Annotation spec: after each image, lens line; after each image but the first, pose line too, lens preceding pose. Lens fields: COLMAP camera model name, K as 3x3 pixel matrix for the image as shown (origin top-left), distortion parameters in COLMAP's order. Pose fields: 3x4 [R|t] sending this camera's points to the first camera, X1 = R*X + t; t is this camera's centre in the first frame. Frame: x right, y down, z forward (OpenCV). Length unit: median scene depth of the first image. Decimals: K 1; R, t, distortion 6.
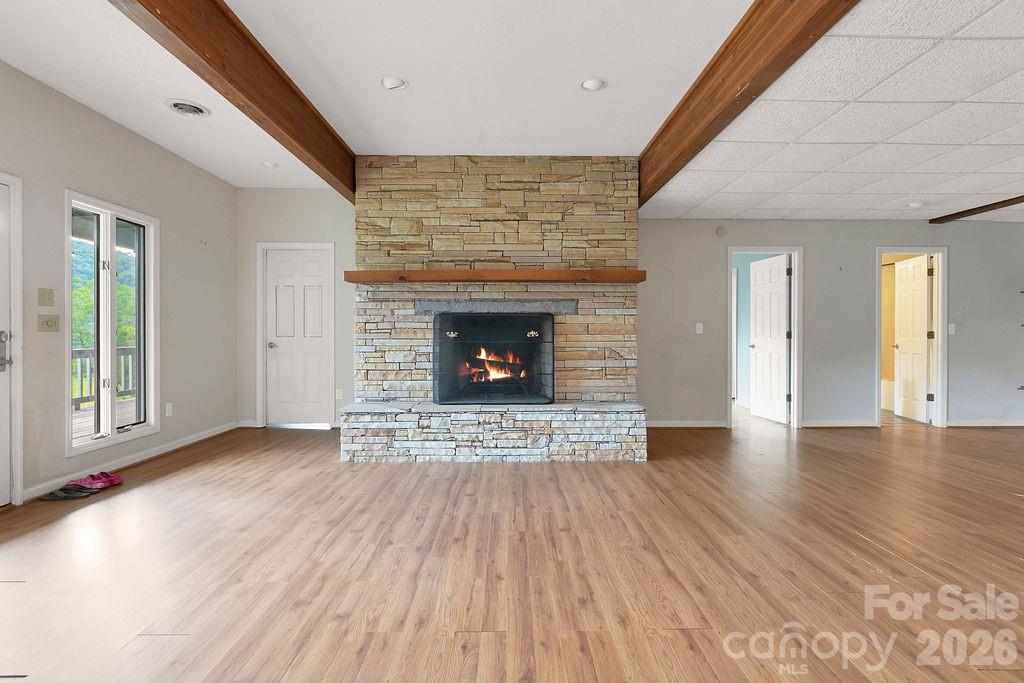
lens RADIAL K [[507.8, 0, 515.0], [0, 507.8, 339.3], [0, 0, 1]] dist [-0.001230, -0.000084]
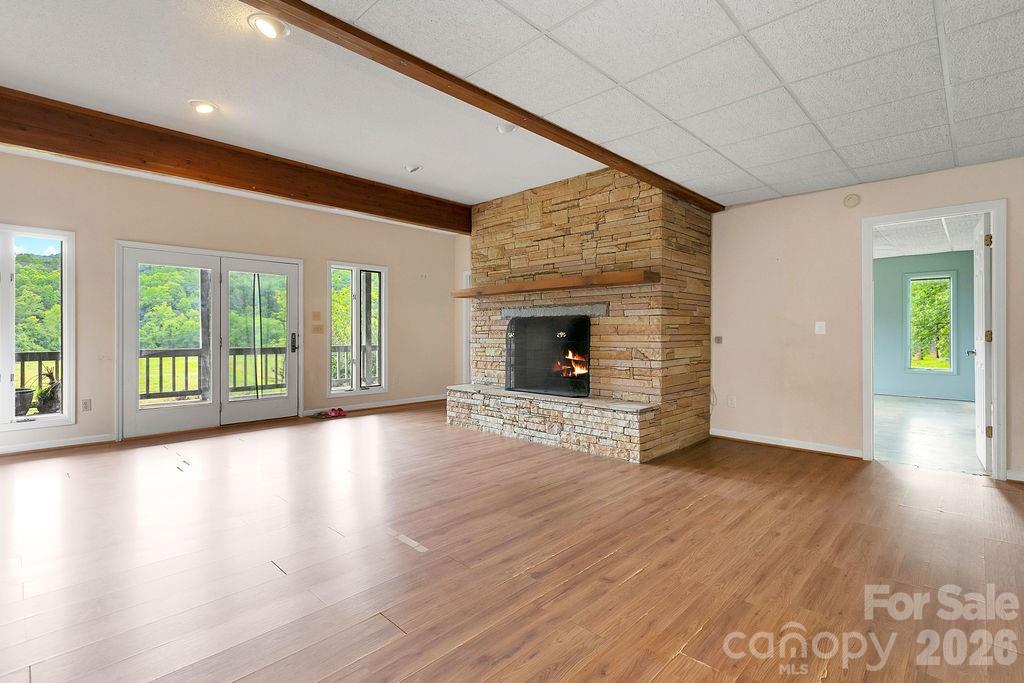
lens RADIAL K [[485.8, 0, 511.6], [0, 485.8, 334.8], [0, 0, 1]] dist [0.001742, 0.000372]
pose [[0.703729, 0.000799, -0.710468, 0.755484], [-0.008637, 0.999935, -0.007431, -0.000865], [0.710416, 0.011365, 0.703690, 0.157467]]
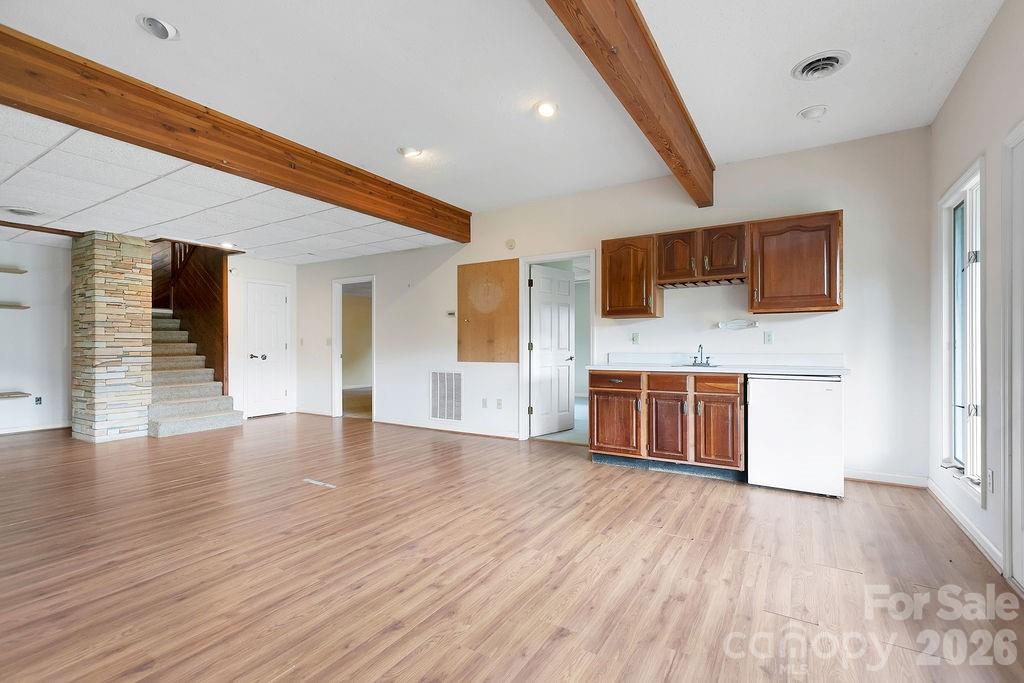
lens RADIAL K [[460.0, 0, 509.5], [0, 460.0, 342.0], [0, 0, 1]] dist [0.005322, 0.001215]
pose [[-0.842083, 0.003866, 0.539334, -0.532012], [0.007365, 0.999964, 0.004331, -0.015863], [-0.539298, 0.007619, -0.842081, 1.017203]]
